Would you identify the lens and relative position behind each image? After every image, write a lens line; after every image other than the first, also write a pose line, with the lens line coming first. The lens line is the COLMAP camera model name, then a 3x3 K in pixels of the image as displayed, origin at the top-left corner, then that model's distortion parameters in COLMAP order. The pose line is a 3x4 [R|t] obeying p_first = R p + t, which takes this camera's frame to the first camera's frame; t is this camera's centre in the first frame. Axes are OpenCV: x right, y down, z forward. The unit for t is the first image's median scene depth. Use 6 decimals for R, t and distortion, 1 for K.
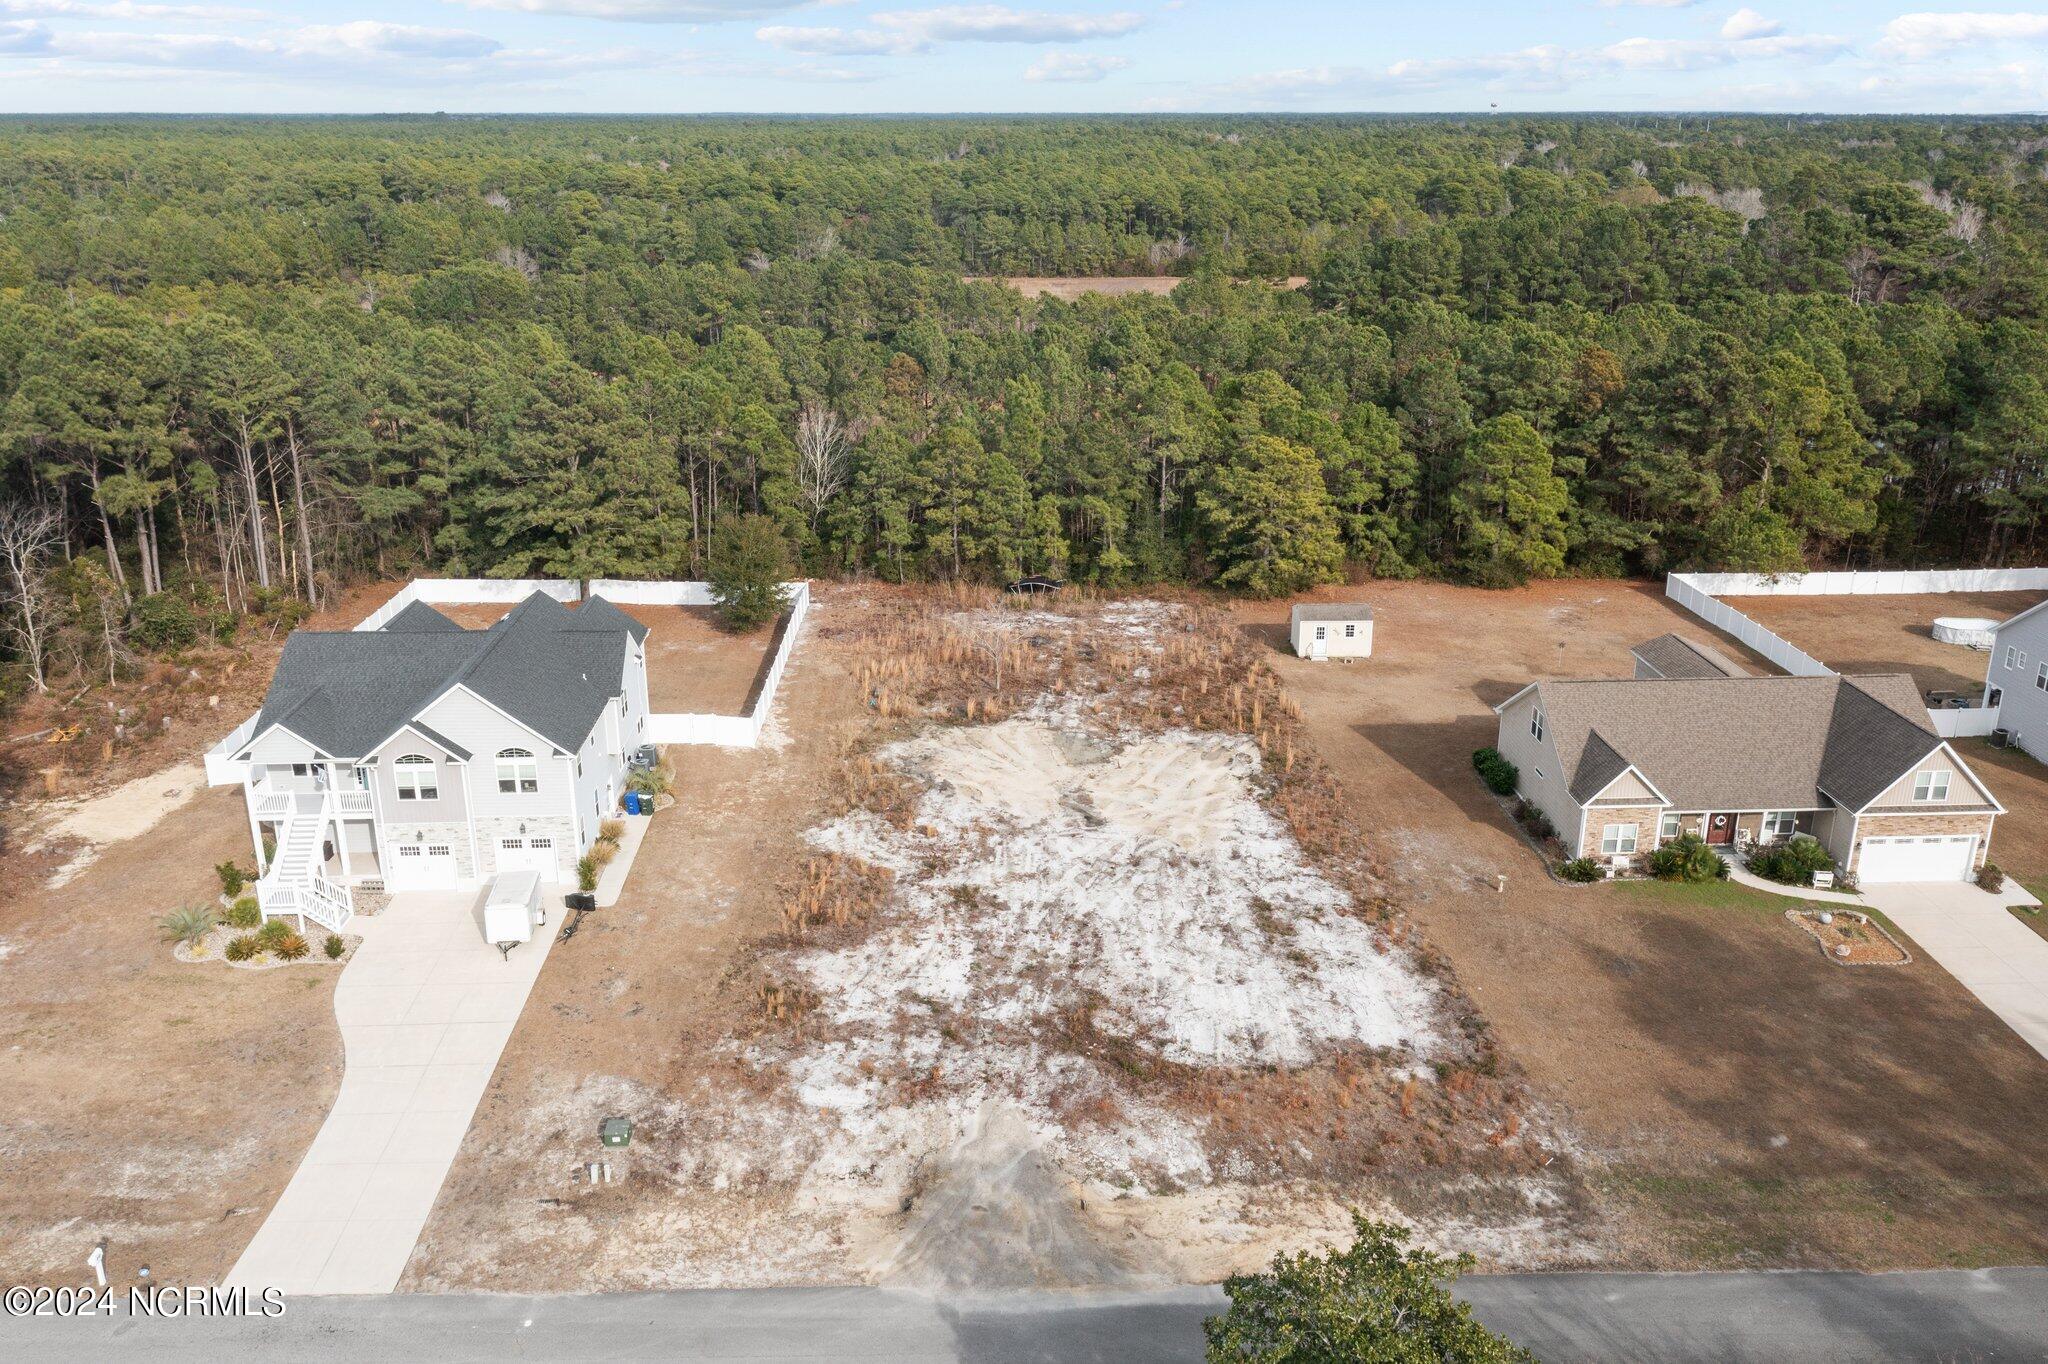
lens RADIAL K [[1638.0, 0, 1024.0], [0, 1638.0, 682.0], [0, 0, 1]] dist [0.002240, 0.000705]
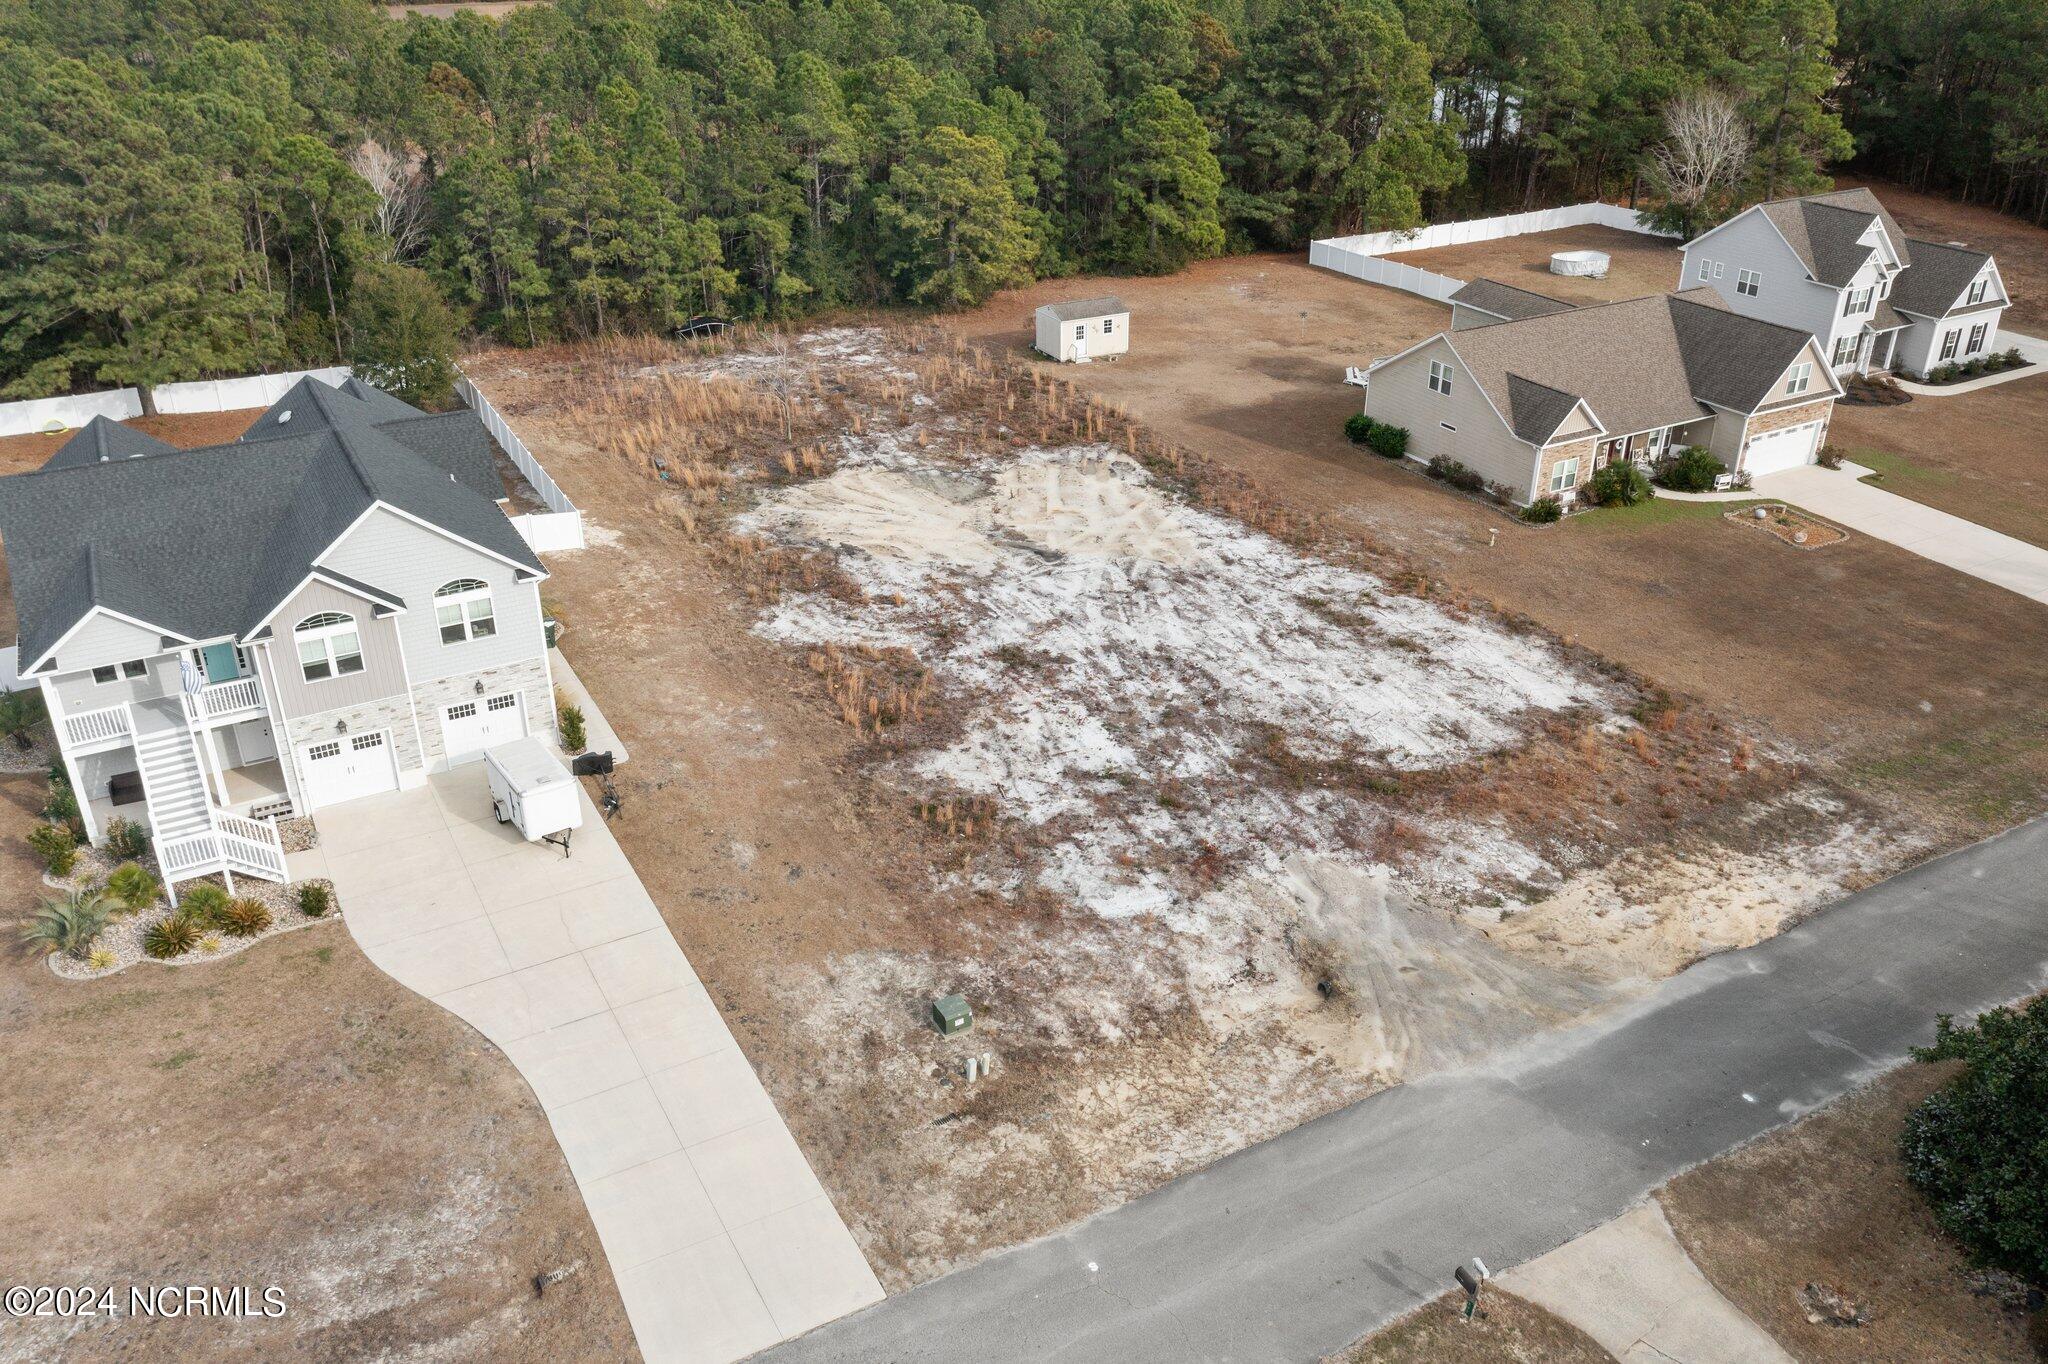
lens RADIAL K [[1624.2, 0, 1024.0], [0, 1624.2, 682.0], [0, 0, 1]] dist [-0.001147, 0.006292]
pose [[0.891802, -0.206870, 0.402360, -0.381534], [0.146676, 0.973505, 0.175425, -0.004622], [-0.427989, -0.097428, 0.898517, 0.243036]]
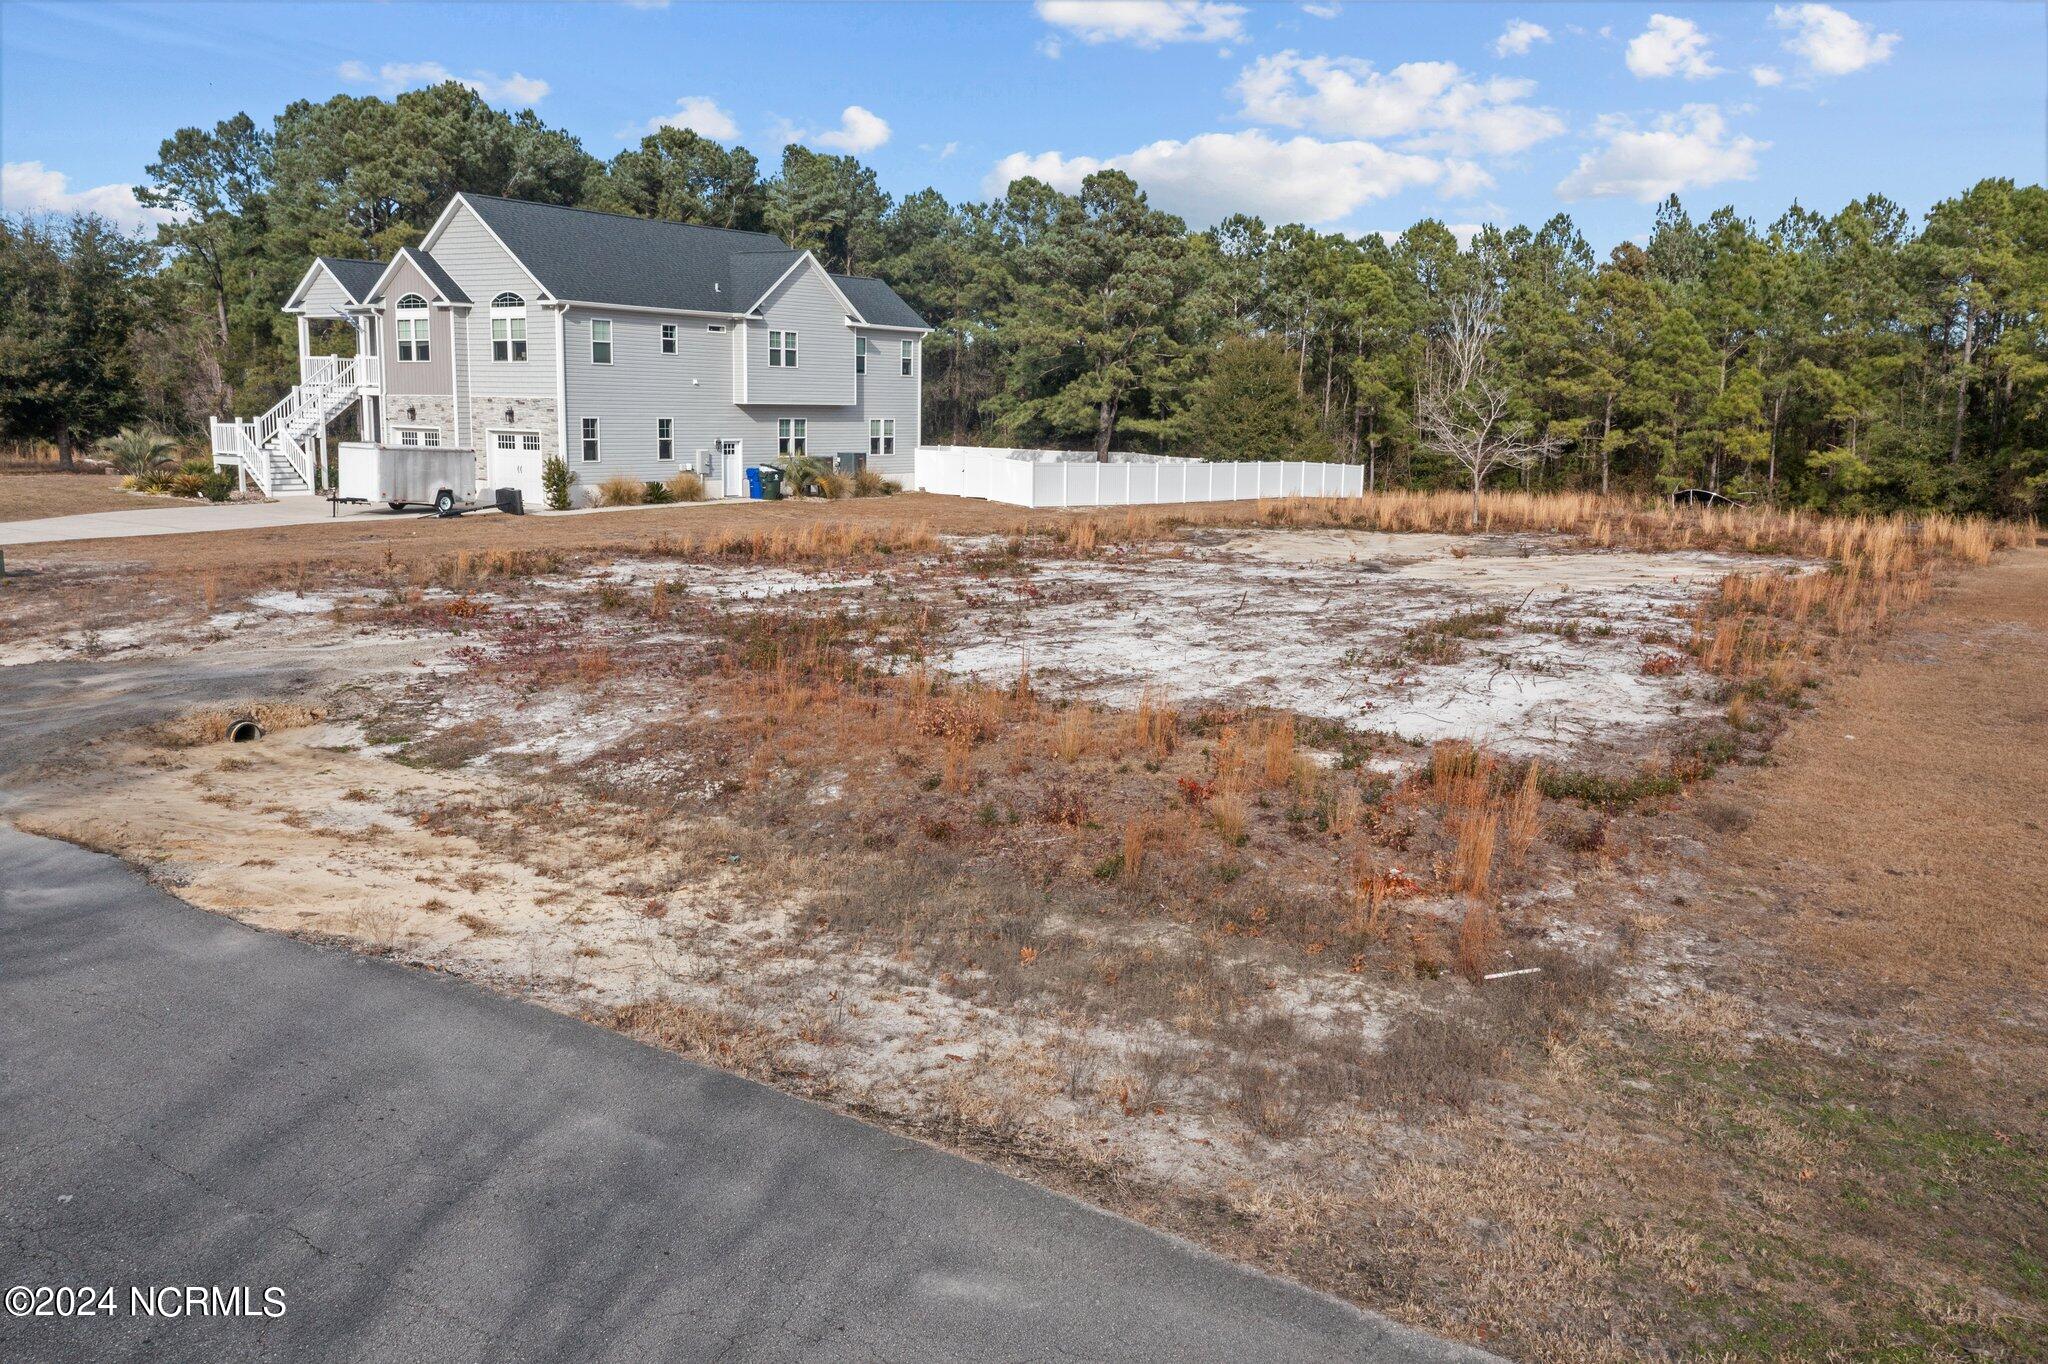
lens RADIAL K [[1625.1, 0, 1024.3], [0, 1625.1, 674.1], [0, 0, 1]] dist [-0.001778, 0.000053]
pose [[0.794033, 0.113694, -0.597148, 0.313790], [-0.217661, 0.970396, -0.104667, 0.226342], [0.567570, 0.213084, 0.795273, 0.586437]]
